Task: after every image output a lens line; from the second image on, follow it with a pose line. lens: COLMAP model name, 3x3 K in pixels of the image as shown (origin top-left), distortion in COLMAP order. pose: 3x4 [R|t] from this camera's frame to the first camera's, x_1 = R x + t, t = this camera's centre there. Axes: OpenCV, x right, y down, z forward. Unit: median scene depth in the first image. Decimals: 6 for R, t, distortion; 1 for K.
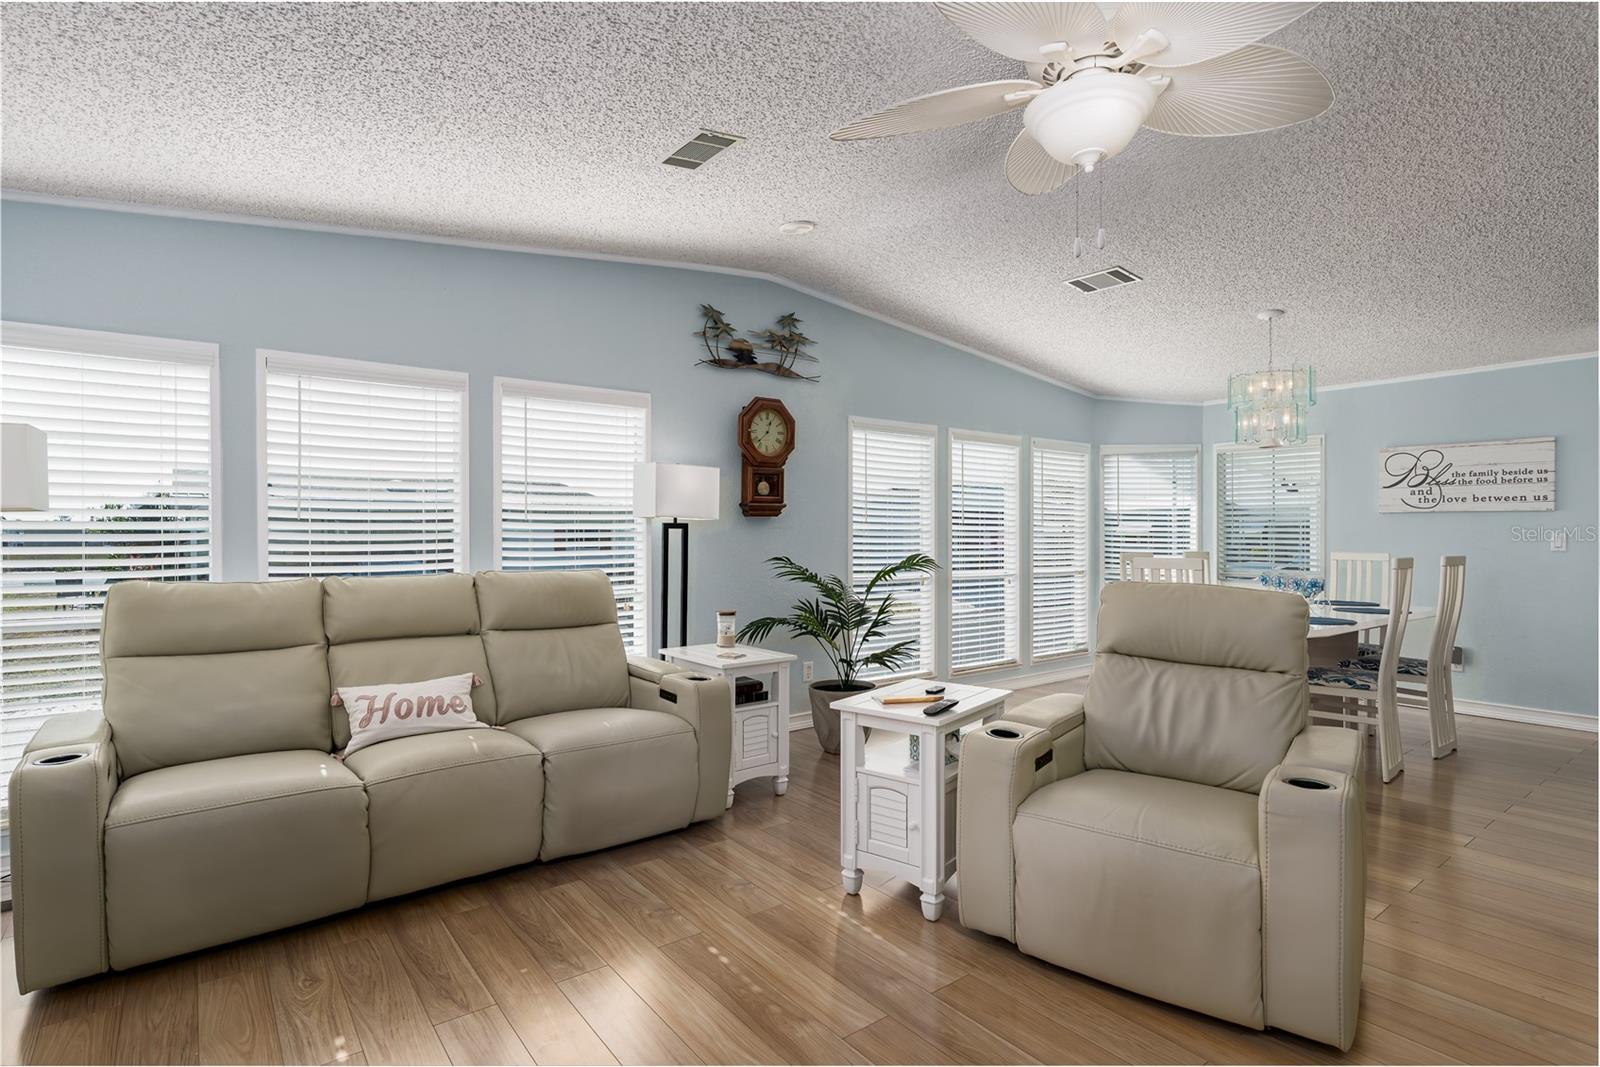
lens RADIAL K [[815.4, 0, 785.4], [0, 815.4, 542.2], [0, 0, 1]] dist [-0.001030, 0.001767]
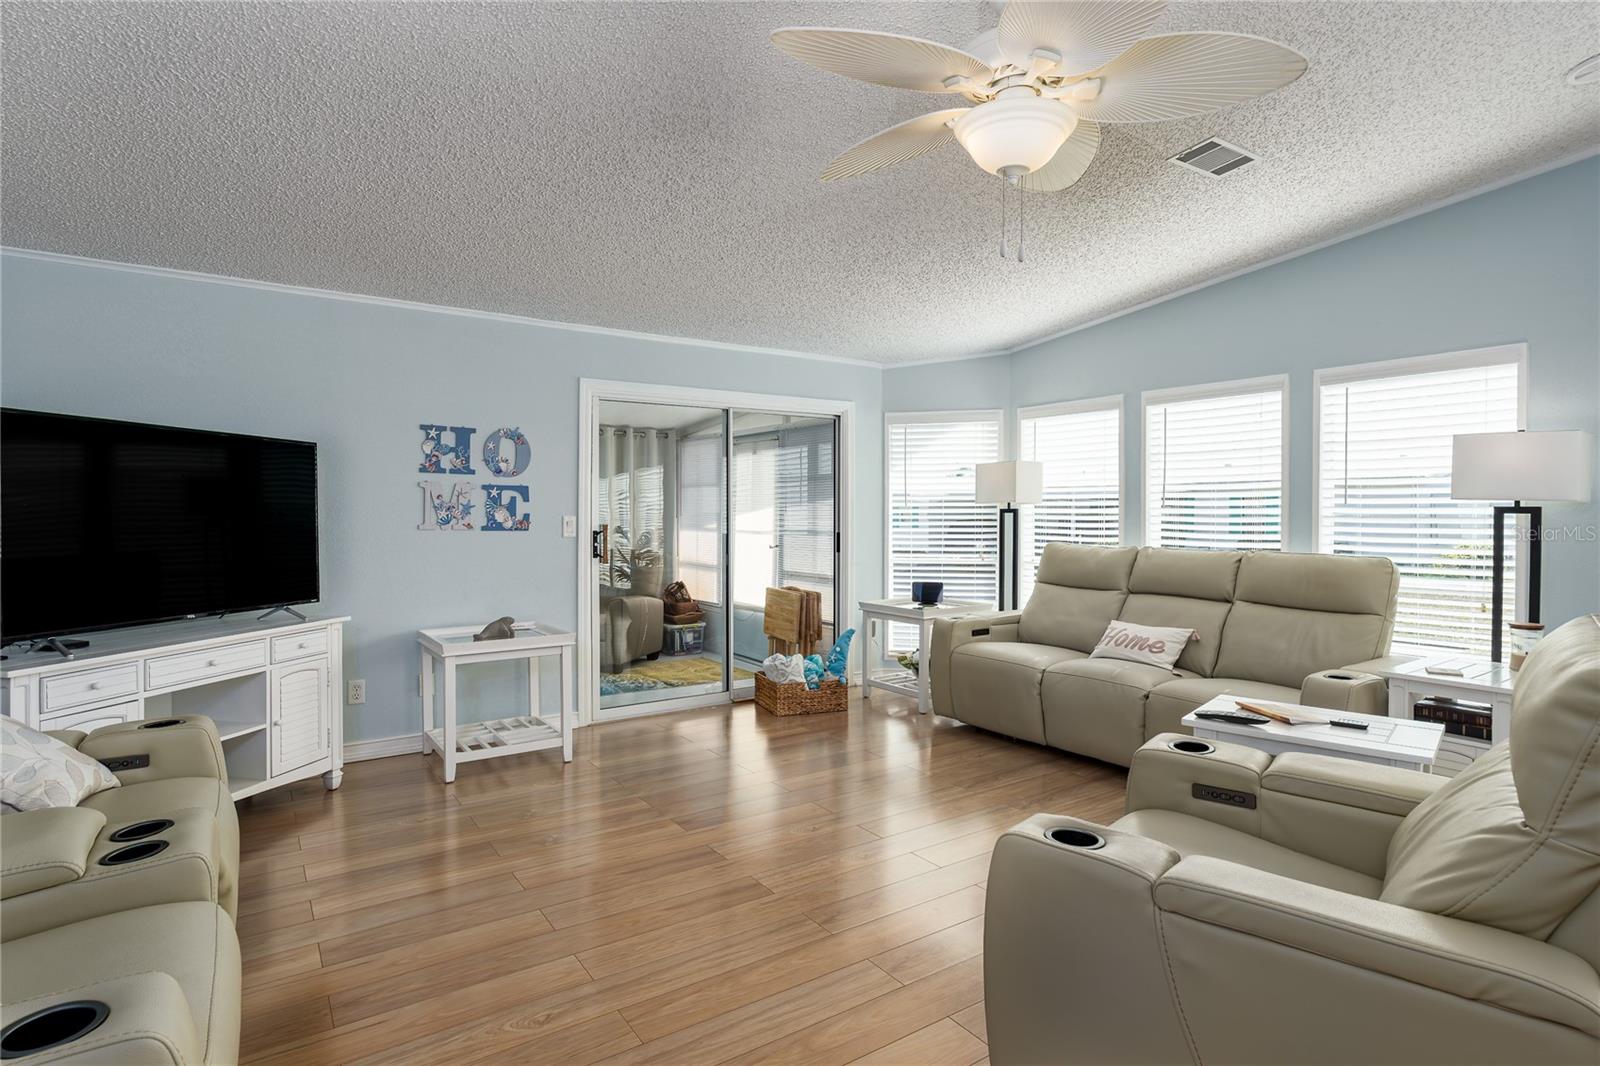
lens RADIAL K [[815.4, 0, 798.3], [0, 815.4, 519.8], [0, 0, 1]] dist [-0.001030, 0.001767]
pose [[-0.059694, 0.011401, -0.998152, 0.591552], [-0.016388, 0.999789, 0.012400, -0.007999], [0.998082, 0.017098, -0.059495, 0.313731]]
